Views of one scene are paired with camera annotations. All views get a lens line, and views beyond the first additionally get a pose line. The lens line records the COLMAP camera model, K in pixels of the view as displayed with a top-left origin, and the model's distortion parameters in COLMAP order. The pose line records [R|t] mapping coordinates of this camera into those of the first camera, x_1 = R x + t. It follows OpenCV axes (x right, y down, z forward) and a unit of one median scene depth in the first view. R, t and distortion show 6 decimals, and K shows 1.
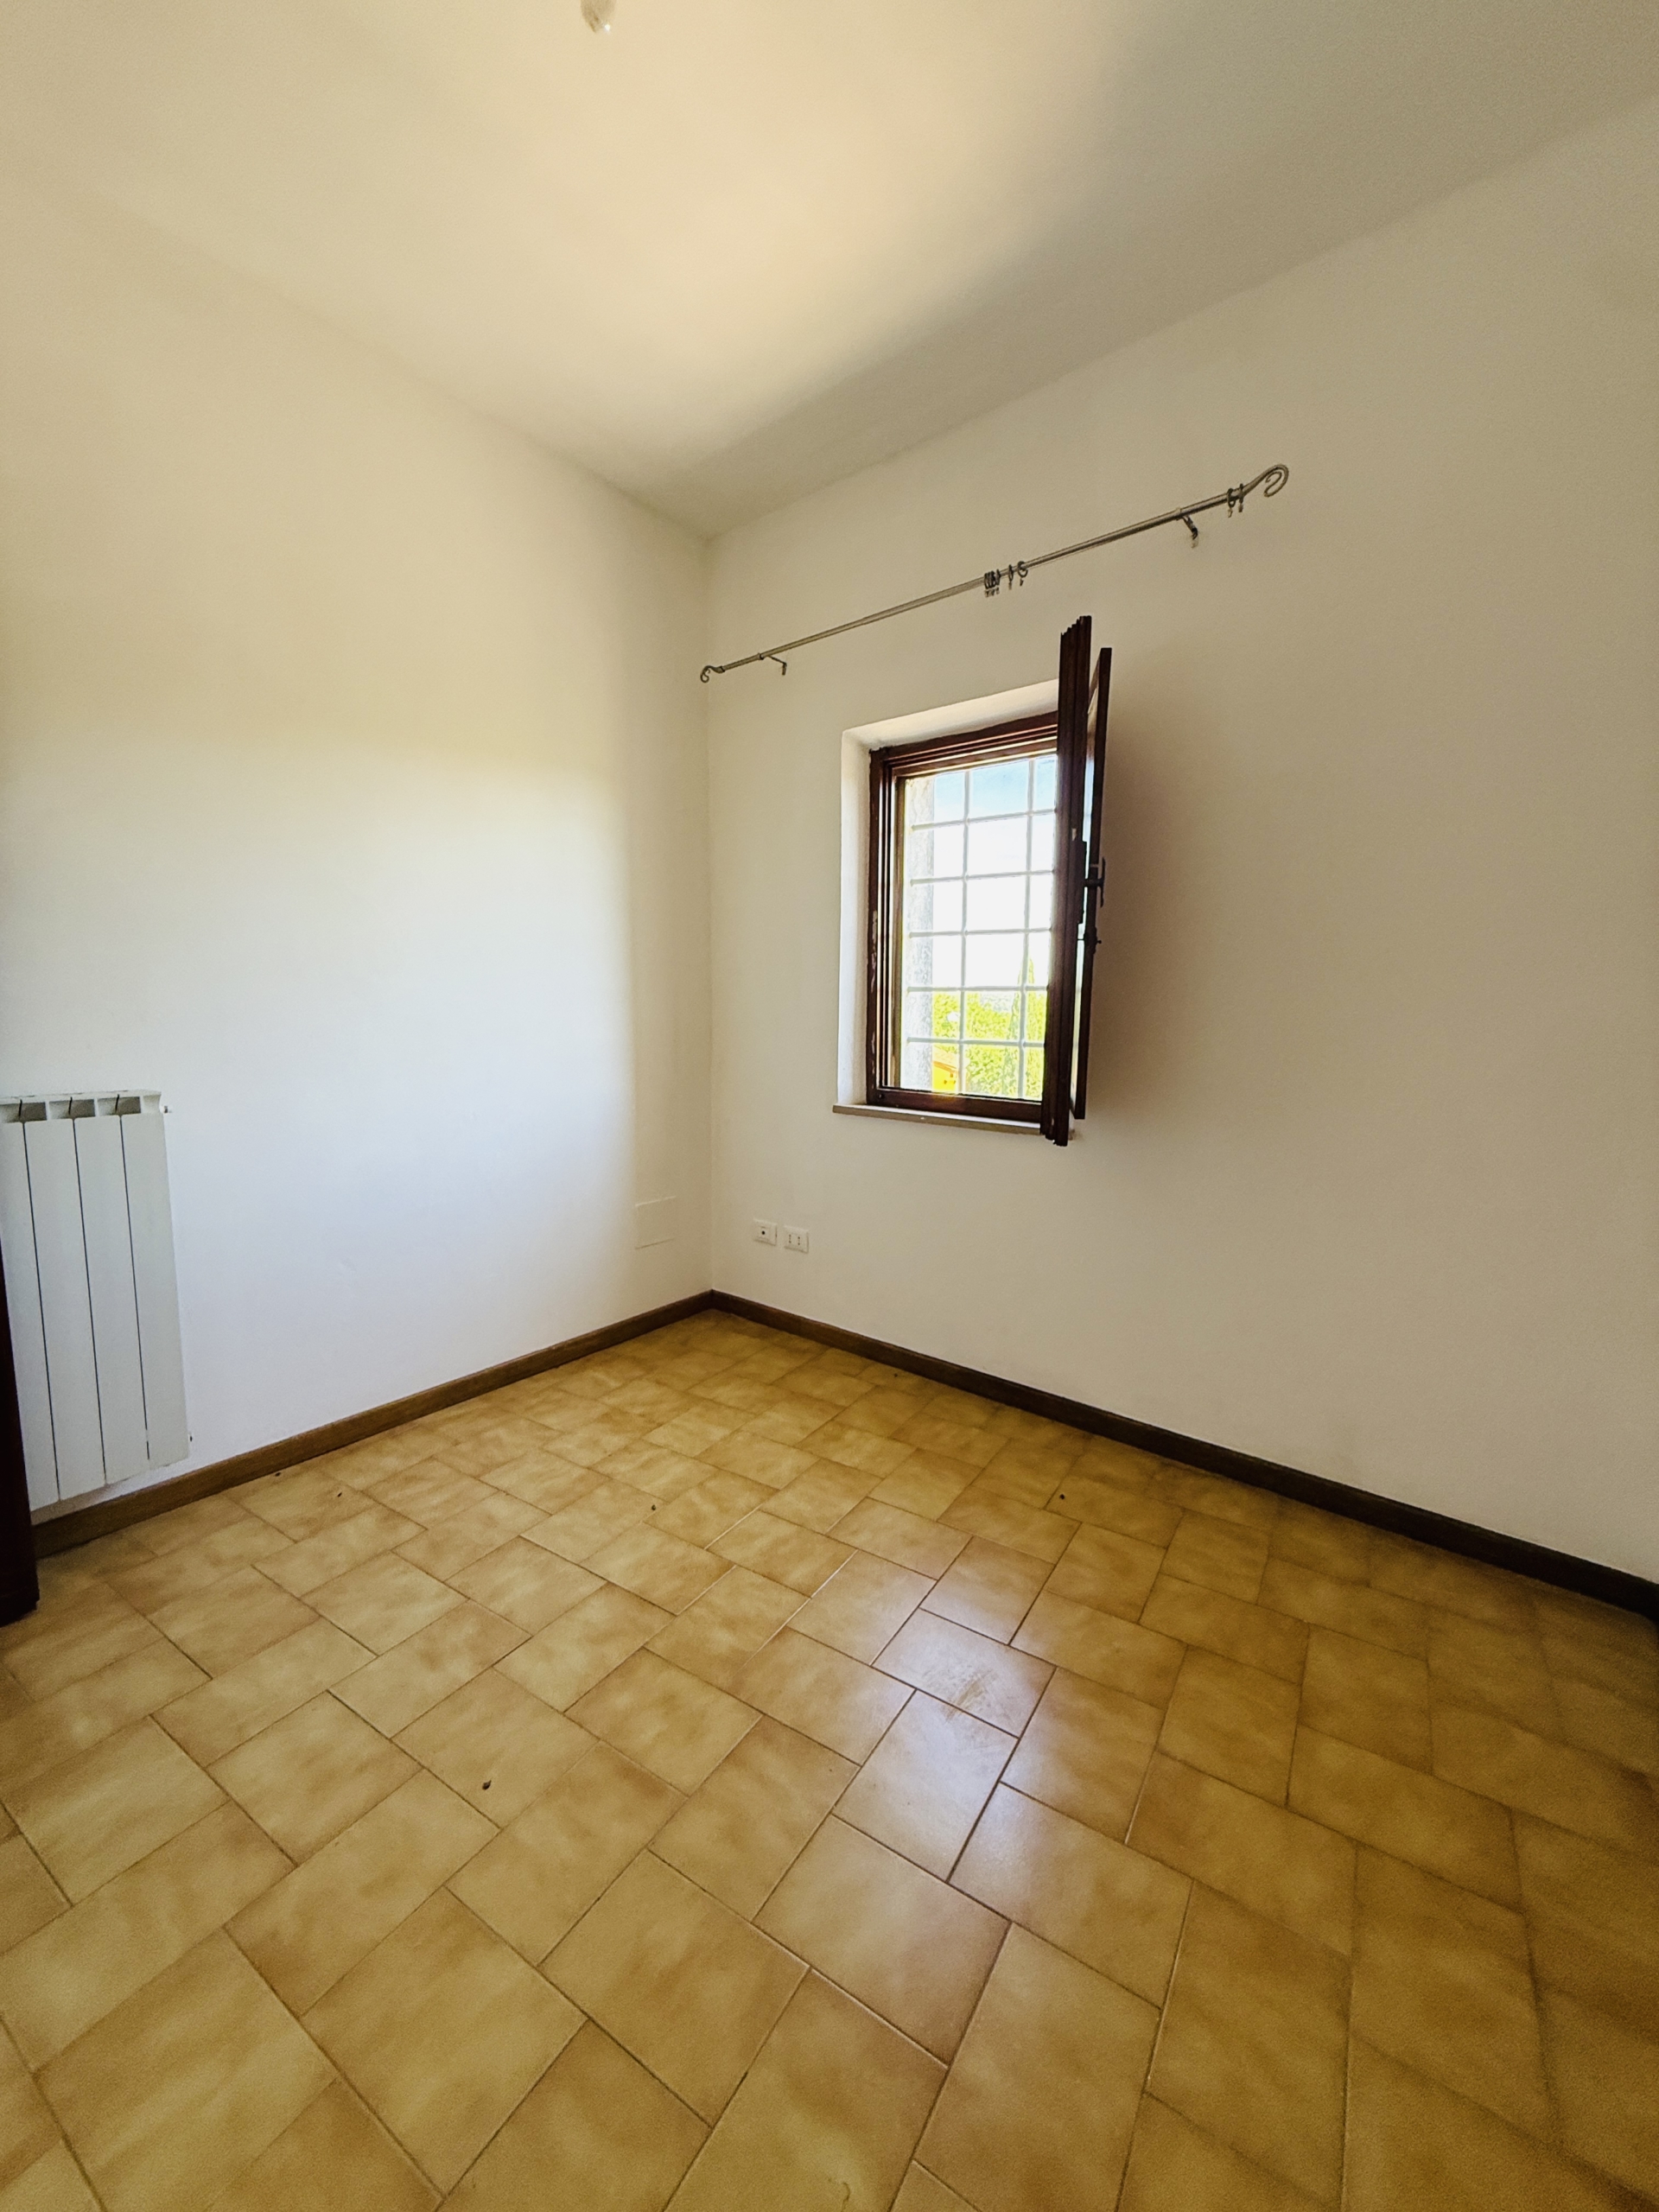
lens RADIAL K [[878.3, 0, 826.0], [0, 878.3, 1100.6], [0, 0, 1]] dist [-0.001795, 0.000523]
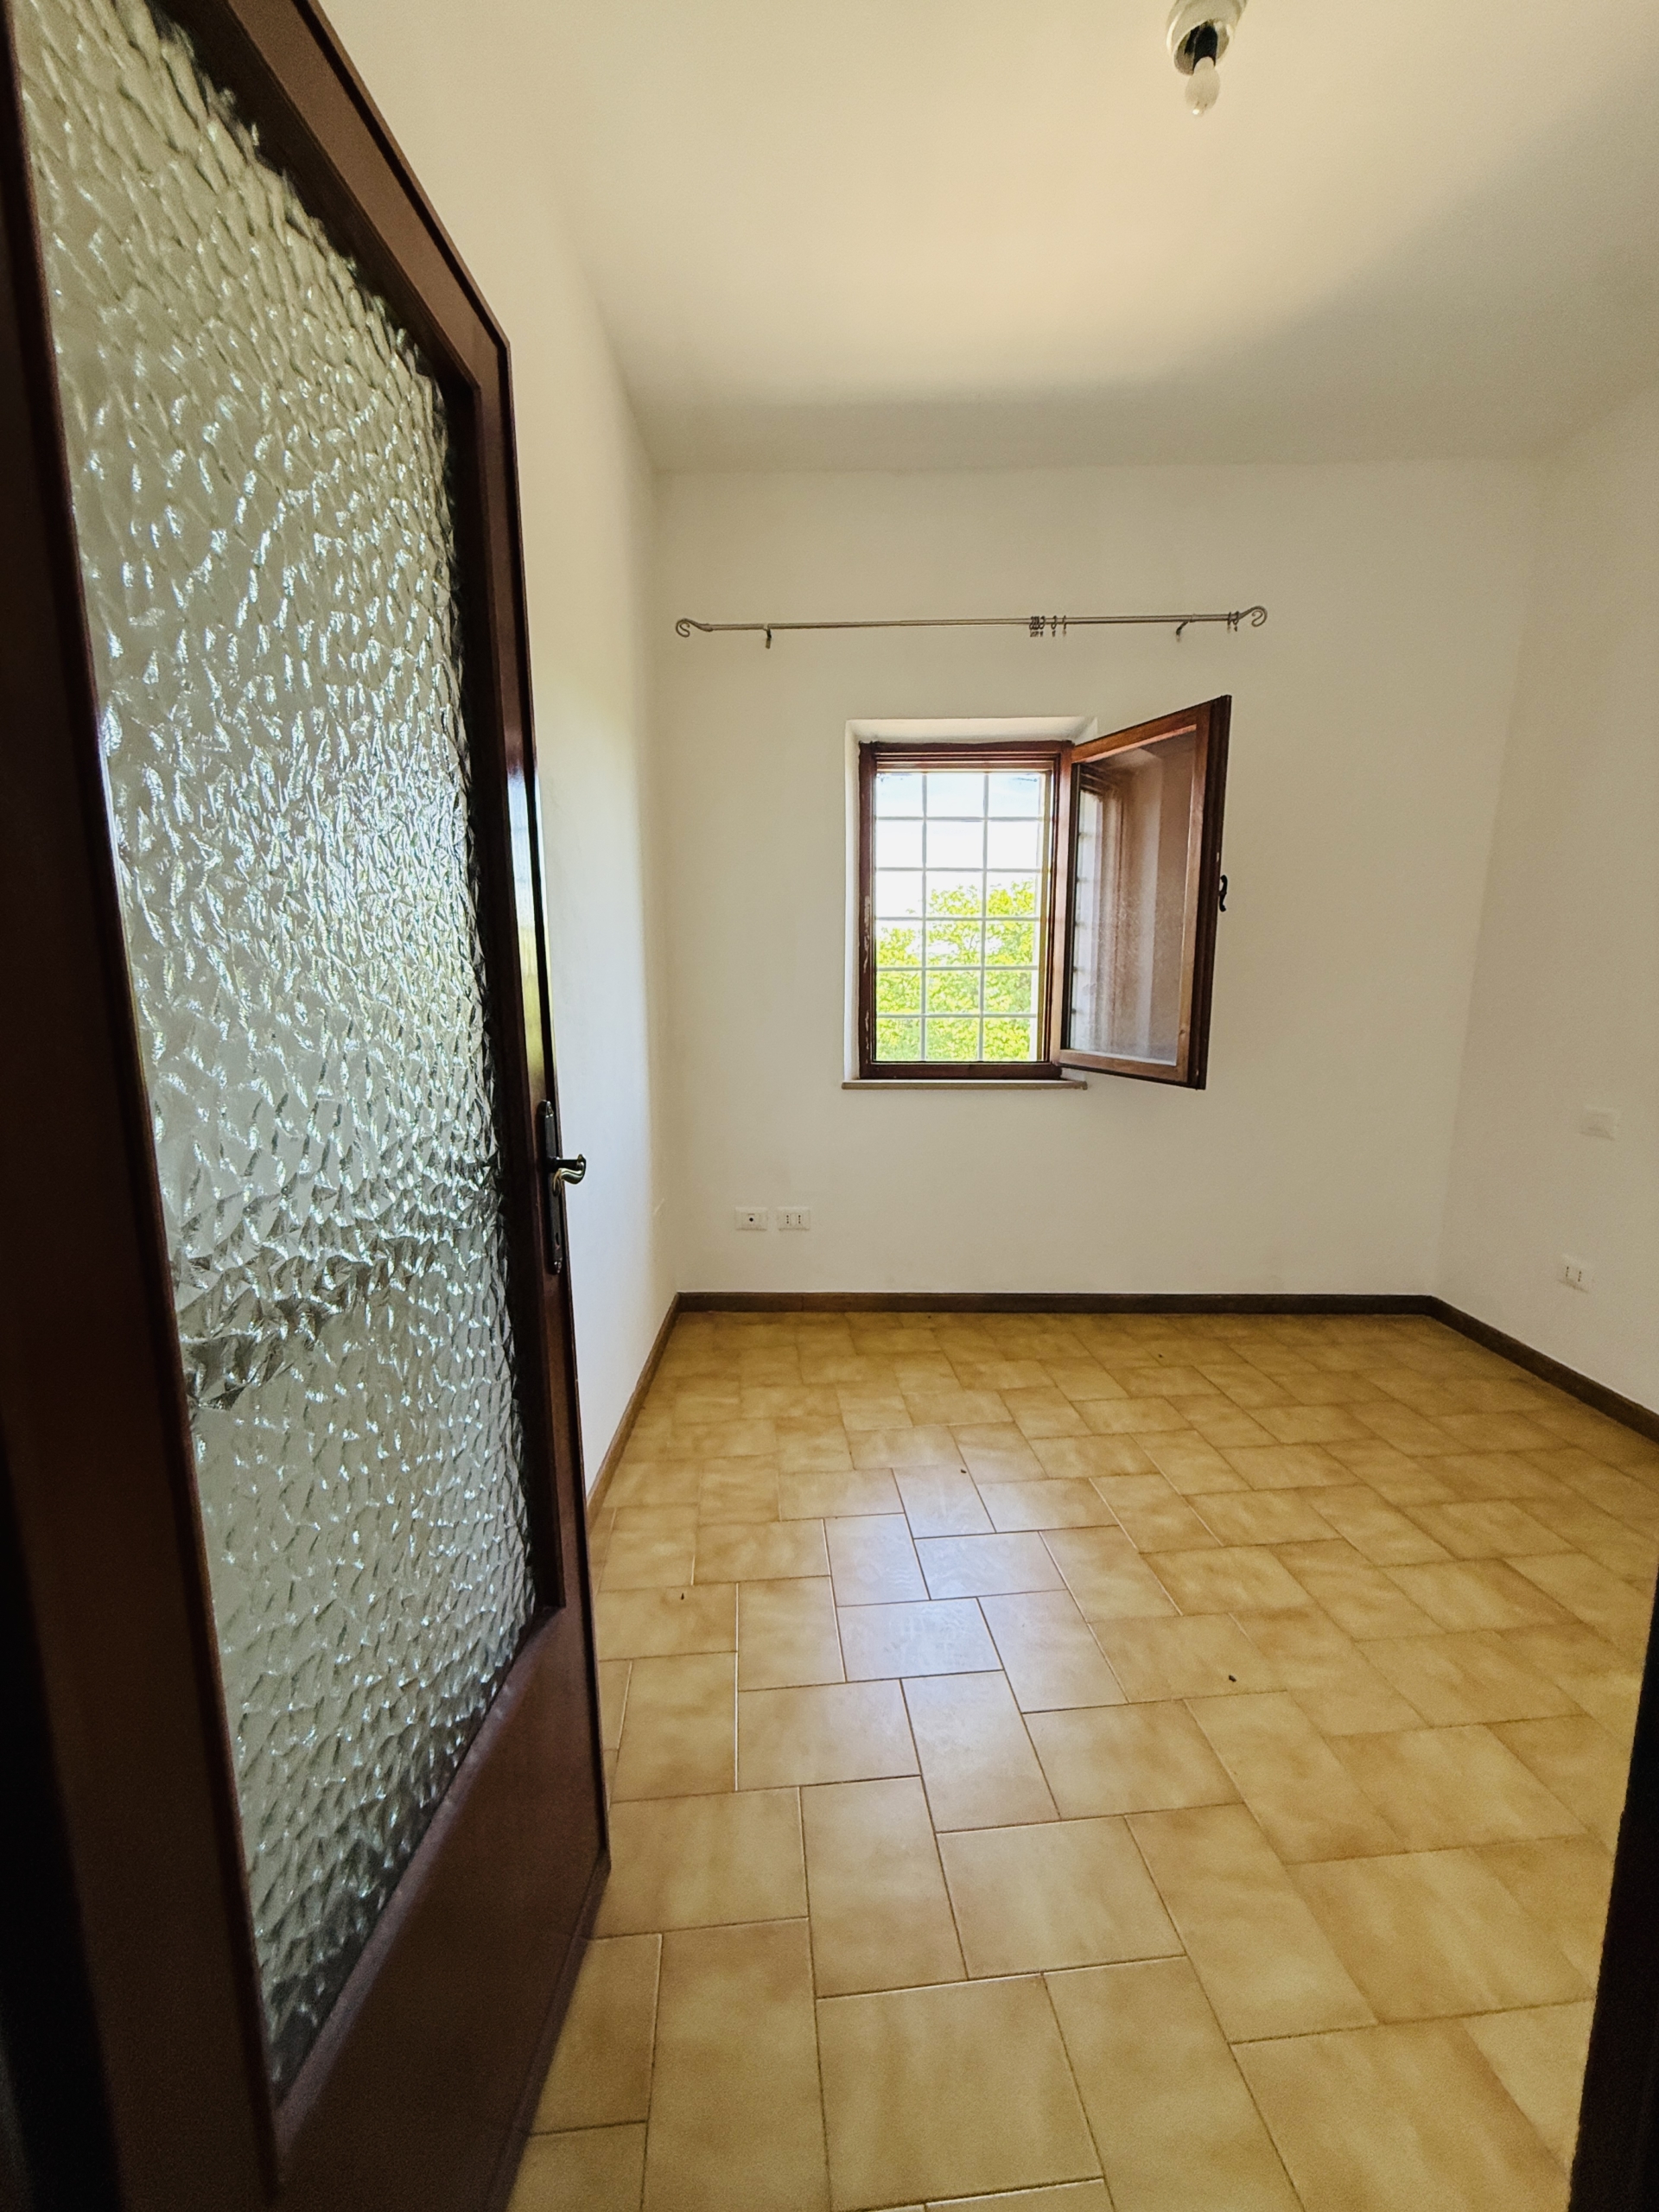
lens RADIAL K [[878.3, 0, 826.0], [0, 878.3, 1100.6], [0, 0, 1]] dist [-0.001795, 0.000523]
pose [[0.786528, -0.102622, 0.608968, -0.732561], [0.081633, 0.994720, 0.062192, -0.045182], [-0.612135, 0.000796, 0.790753, 0.213199]]
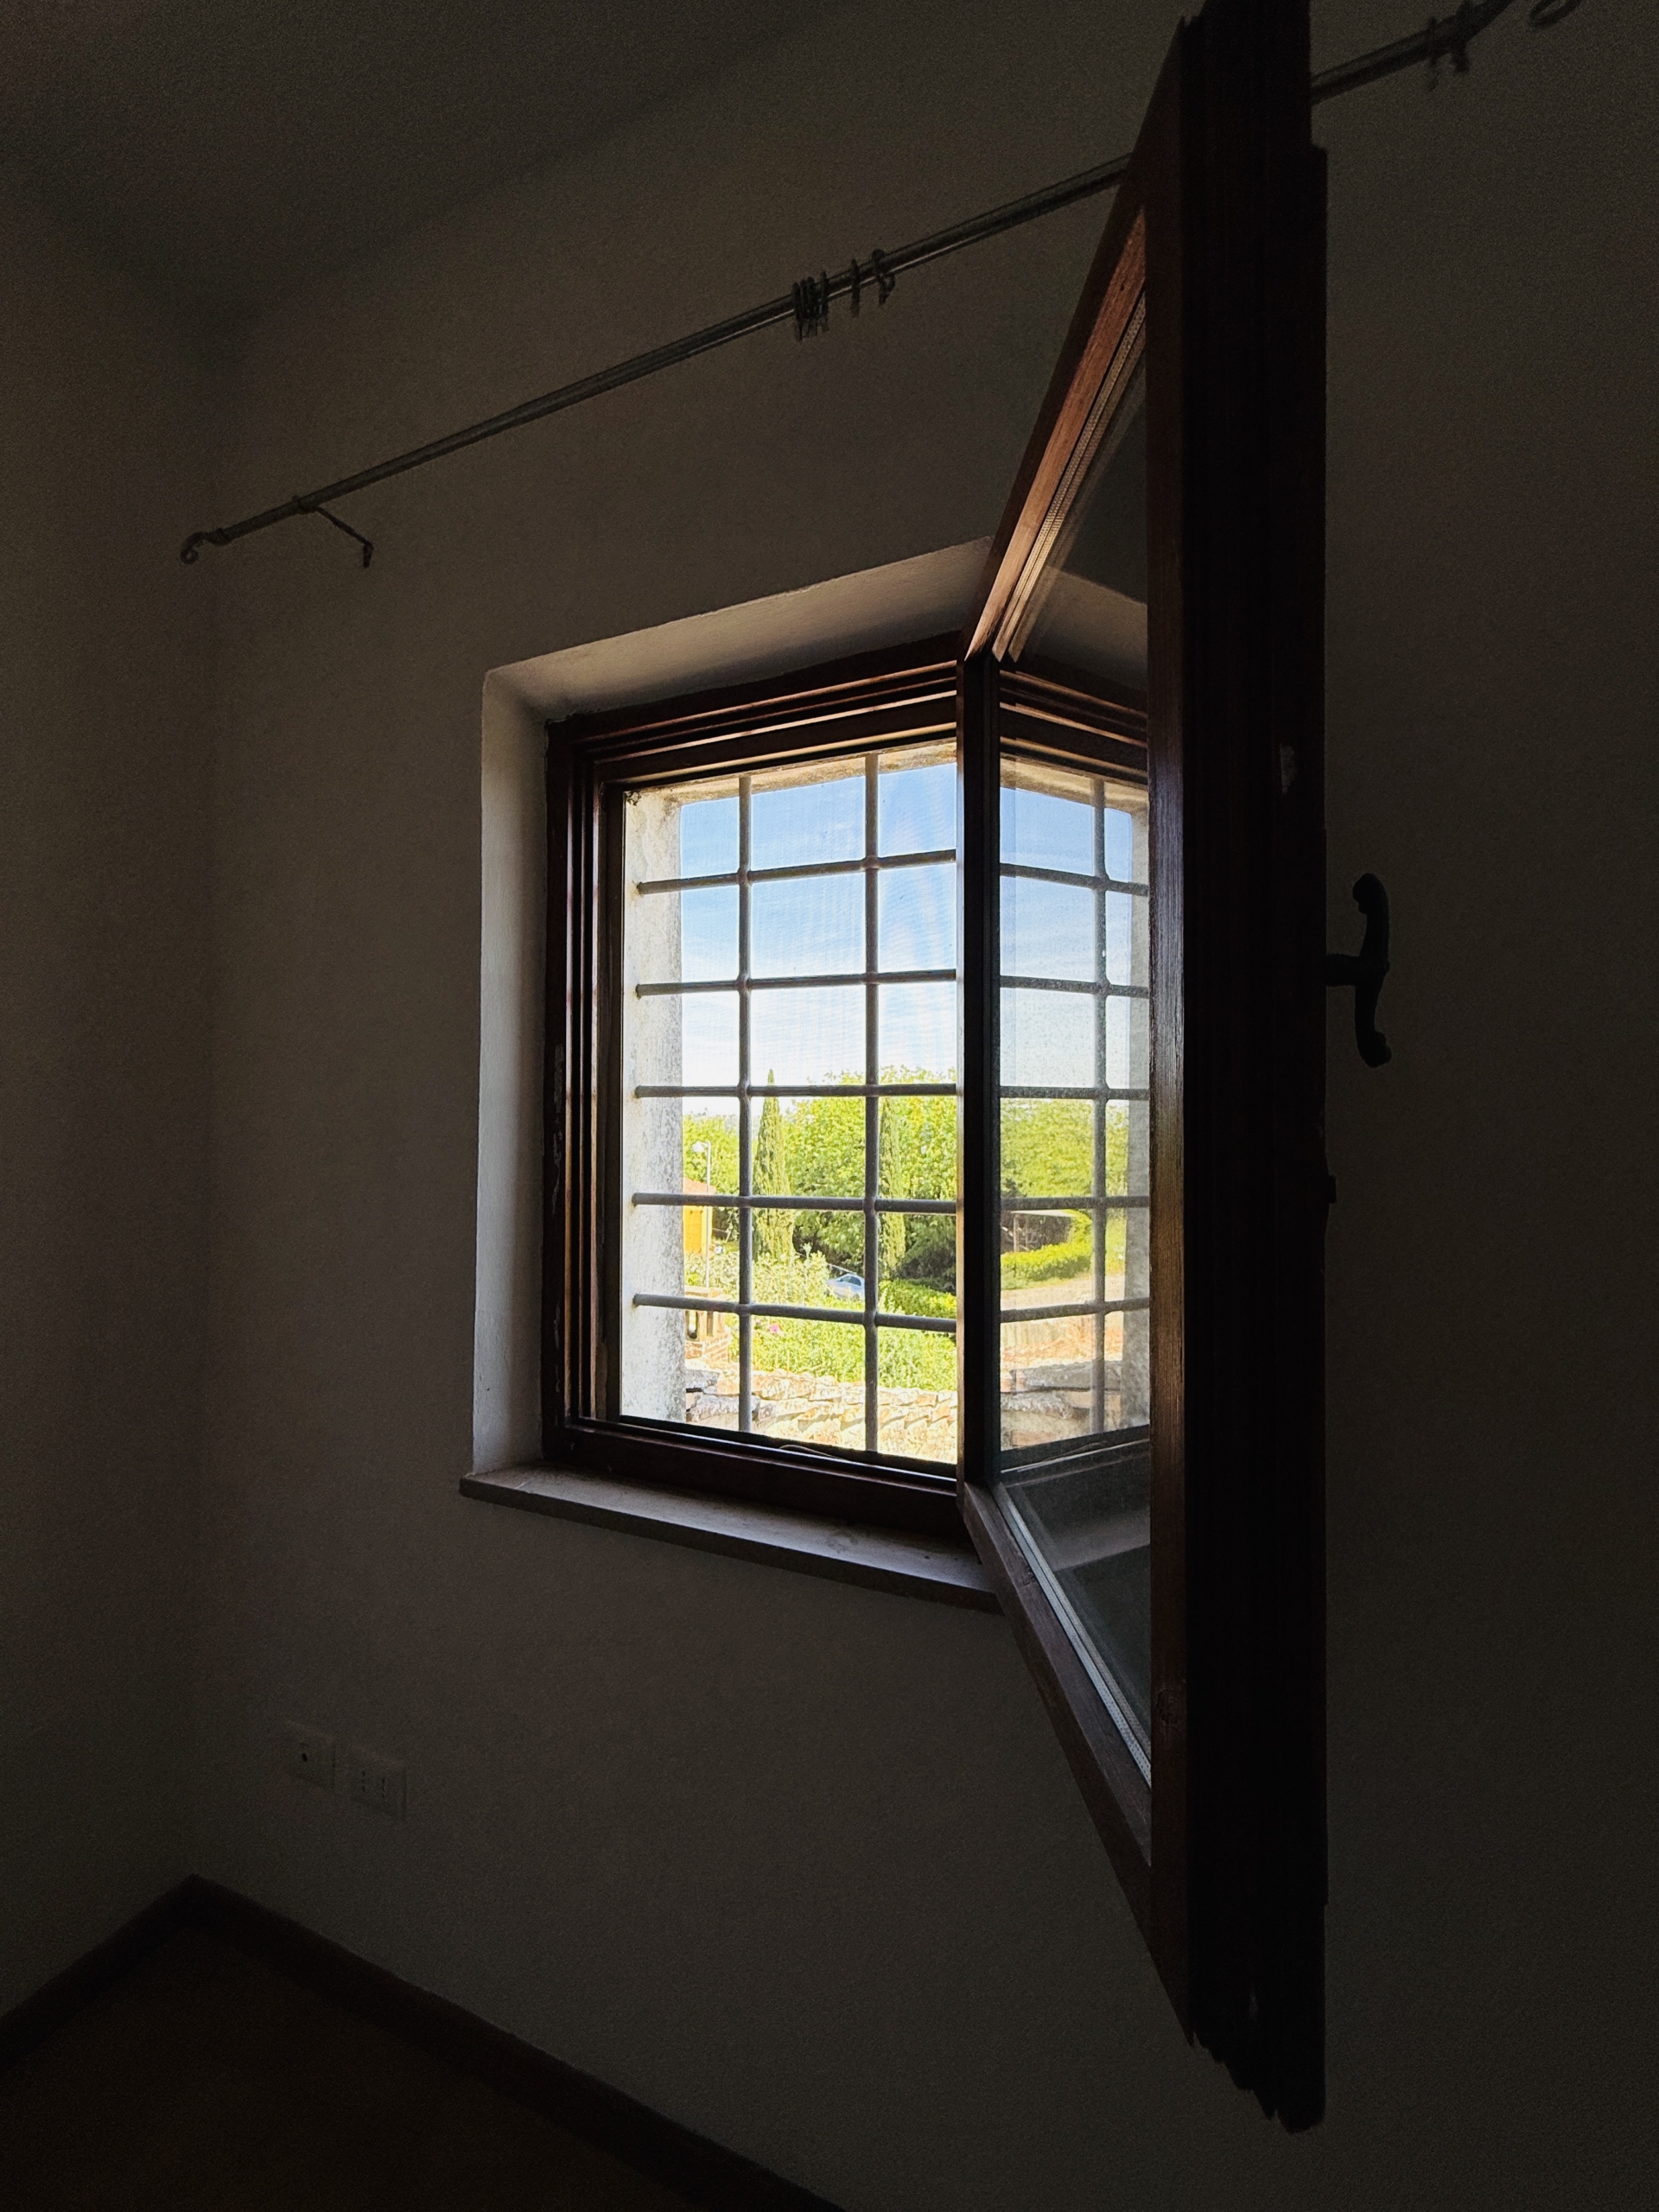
lens RADIAL K [[878.3, 0, 826.0], [0, 878.3, 1100.6], [0, 0, 1]] dist [-0.001795, 0.000523]
pose [[0.958680, -0.000312, 0.284487, 0.066139], [0.040491, 0.989968, -0.135363, -0.130123], [-0.281591, 0.141290, 0.949075, 0.575528]]
